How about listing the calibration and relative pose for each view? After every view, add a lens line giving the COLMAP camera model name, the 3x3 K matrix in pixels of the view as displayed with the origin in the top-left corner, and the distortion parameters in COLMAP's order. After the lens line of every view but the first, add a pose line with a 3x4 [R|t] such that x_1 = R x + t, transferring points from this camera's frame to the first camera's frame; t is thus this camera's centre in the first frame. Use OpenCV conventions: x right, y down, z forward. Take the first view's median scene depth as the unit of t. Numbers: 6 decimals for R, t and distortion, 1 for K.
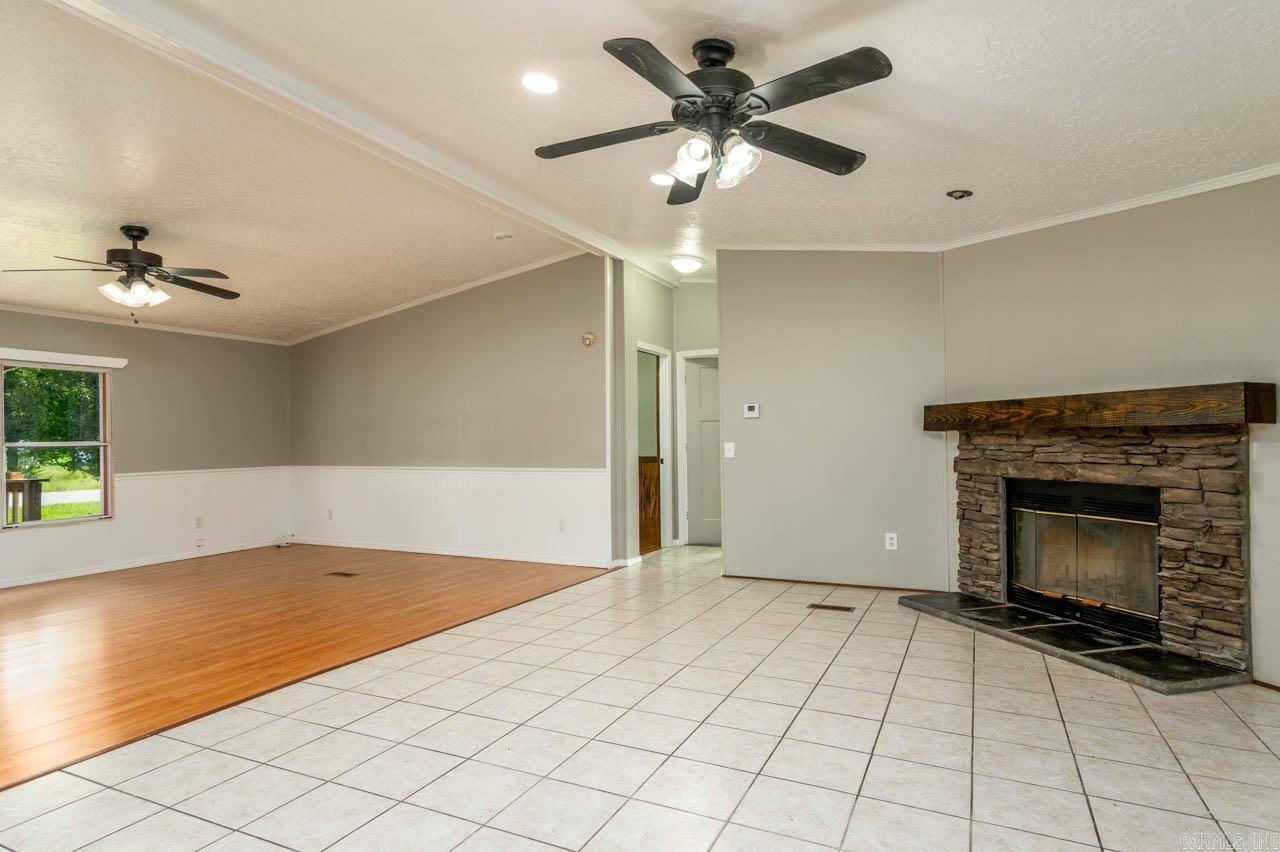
lens RADIAL K [[687.8, 0, 635.1], [0, 687.8, 438.2], [0, 0, 1]] dist [0.011699, -0.001139]
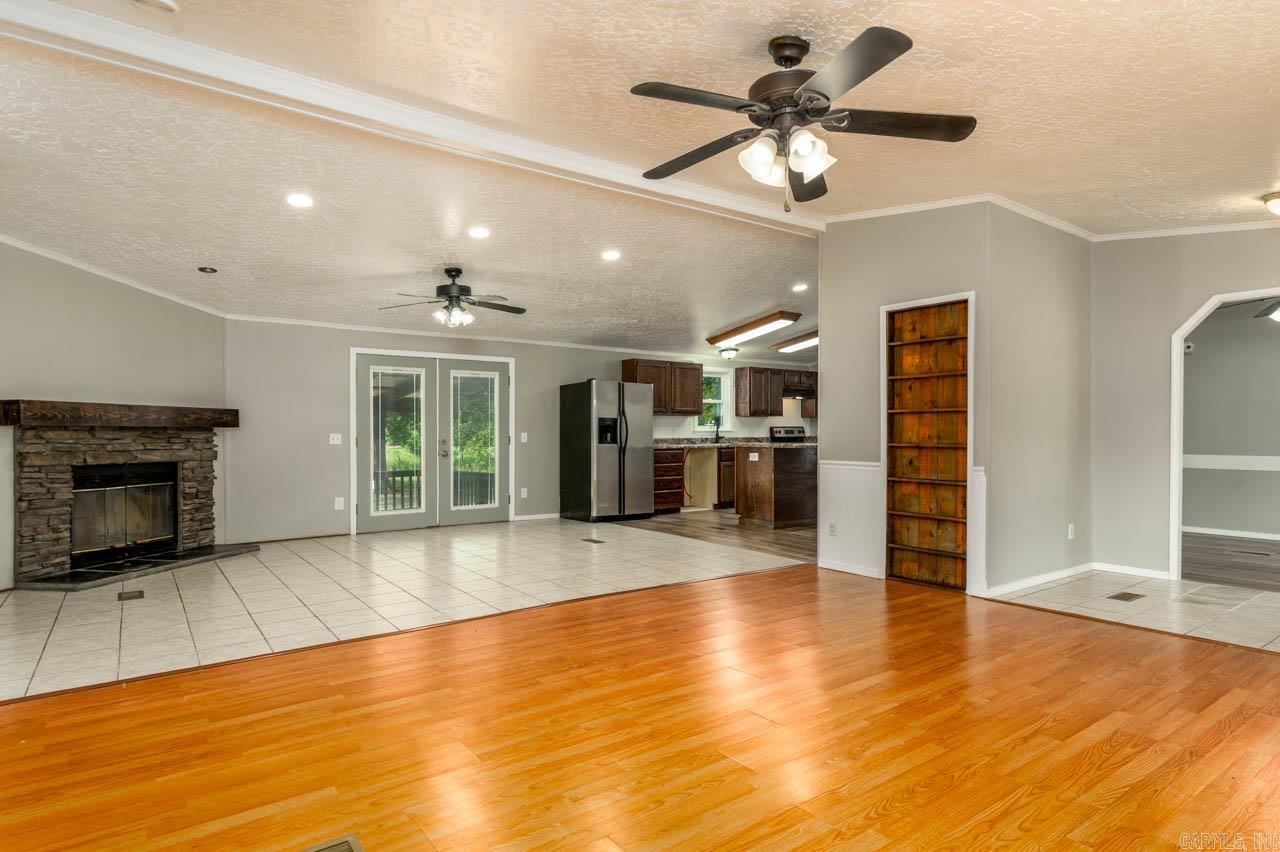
lens RADIAL K [[687.8, 0, 635.1], [0, 687.8, 438.2], [0, 0, 1]] dist [0.011699, -0.001139]
pose [[-0.878865, 0.007858, 0.477005, -1.115176], [0.008035, 0.999966, -0.001670, 0.022713], [-0.477002, 0.002365, -0.878899, 1.974446]]
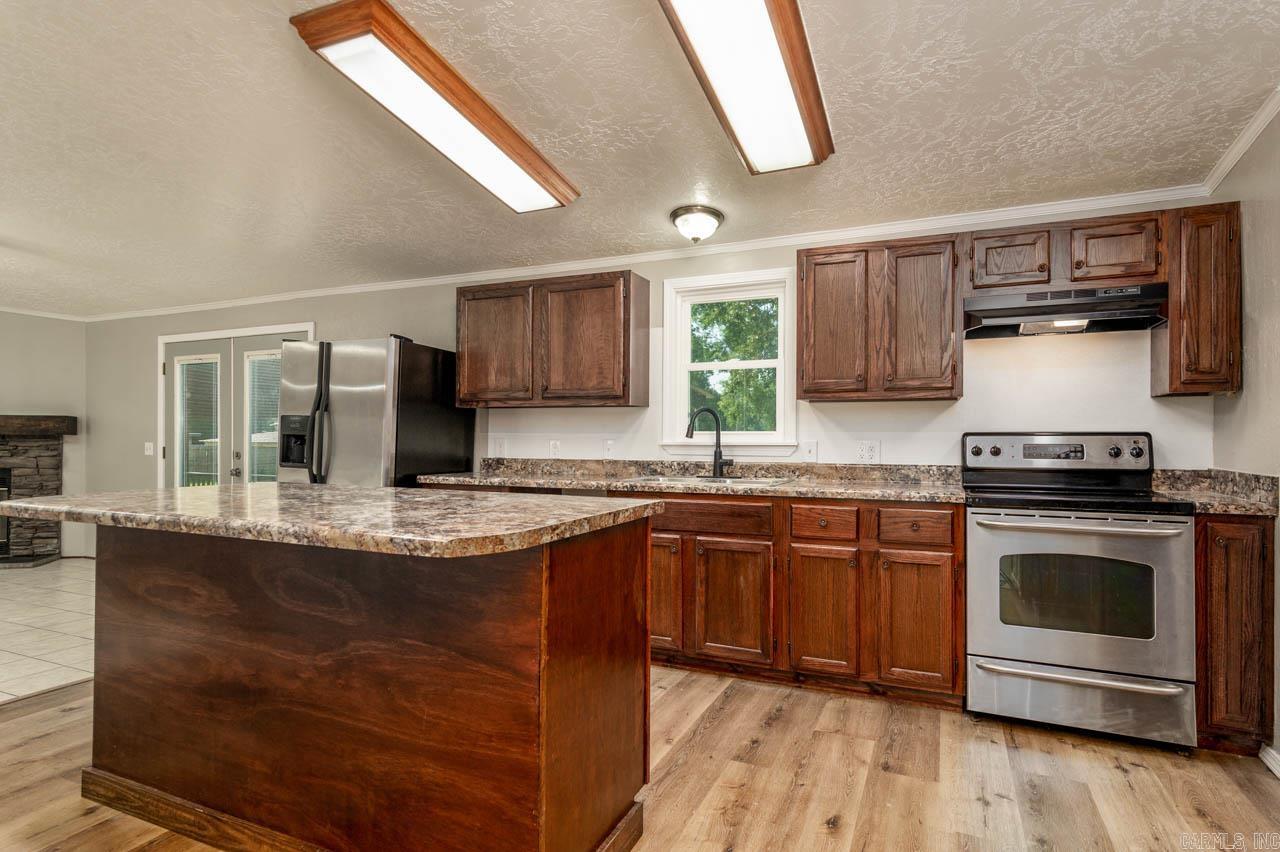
lens RADIAL K [[687.8, 0, 635.1], [0, 687.8, 438.2], [0, 0, 1]] dist [0.011699, -0.001139]
pose [[-0.027481, 0.013819, 0.999527, -1.102057], [-0.012732, 0.999818, -0.014173, -0.003067], [-0.999541, -0.013116, -0.027300, -0.588631]]
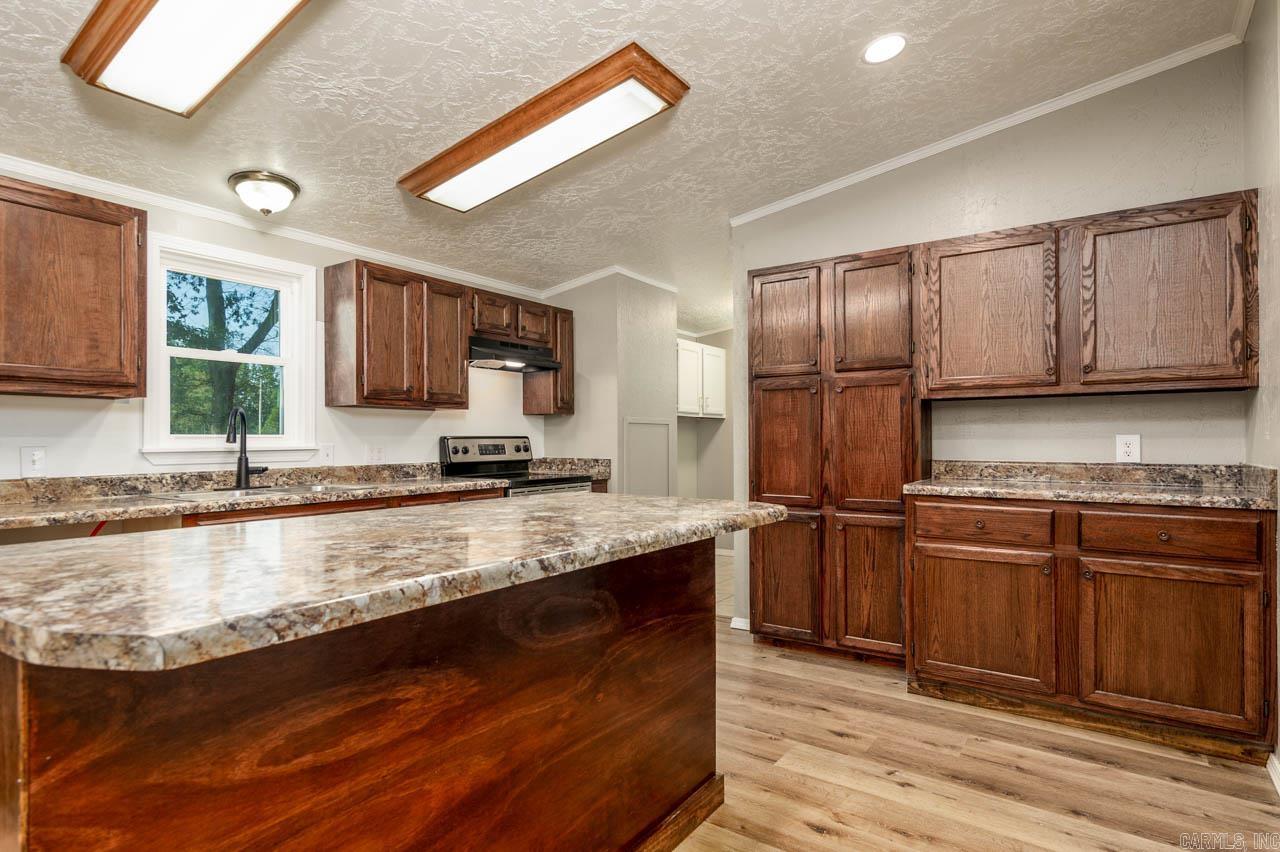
lens RADIAL K [[690.7, 0, 641.9], [0, 690.7, 442.0], [0, 0, 1]] dist [0.018311, 0.000074]
pose [[-0.990249, 0.018229, 0.138111, -0.687387], [0.017298, 0.999819, -0.007944, -0.004329], [-0.138231, -0.005477, -0.990385, 0.095667]]
